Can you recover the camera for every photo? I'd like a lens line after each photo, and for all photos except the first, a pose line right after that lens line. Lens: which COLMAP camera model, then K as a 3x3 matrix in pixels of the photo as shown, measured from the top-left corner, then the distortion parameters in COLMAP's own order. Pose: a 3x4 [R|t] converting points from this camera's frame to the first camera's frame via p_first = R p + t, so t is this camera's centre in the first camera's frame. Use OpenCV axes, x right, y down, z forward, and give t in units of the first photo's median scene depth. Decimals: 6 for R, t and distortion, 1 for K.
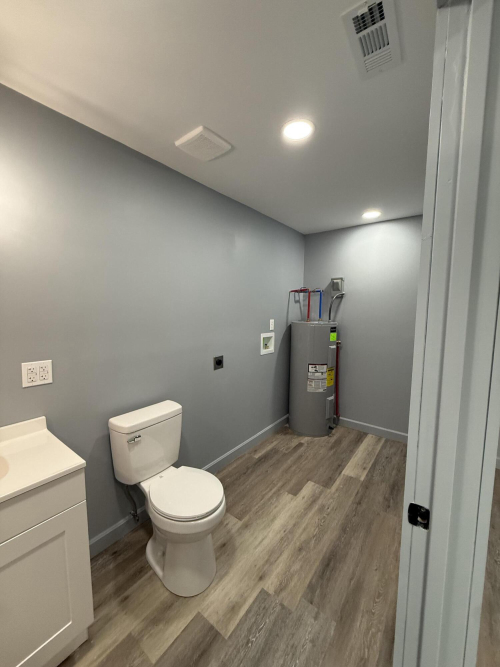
lens RADIAL K [[265.3, 0, 250.0], [0, 265.3, 333.5], [0, 0, 1]] dist [-0.000884, -0.000215]
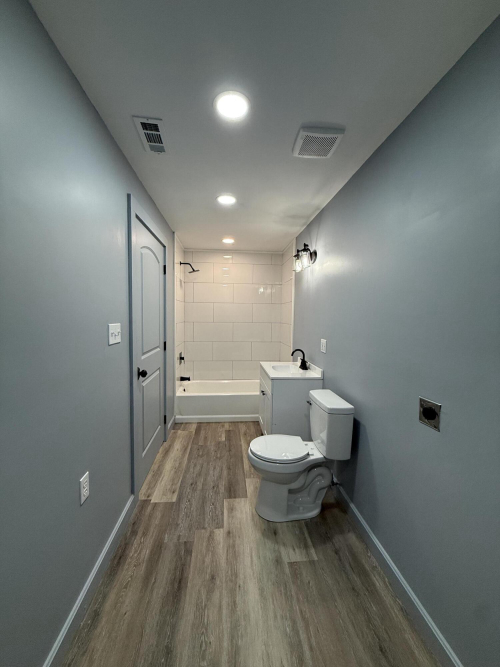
lens RADIAL K [[265.3, 0, 250.0], [0, 265.3, 333.5], [0, 0, 1]] dist [-0.000884, -0.000215]
pose [[-0.737026, 0.025918, -0.675367, 0.683752], [-0.087923, 0.987096, 0.133832, -0.113492], [0.670121, 0.158018, -0.725237, 1.625024]]
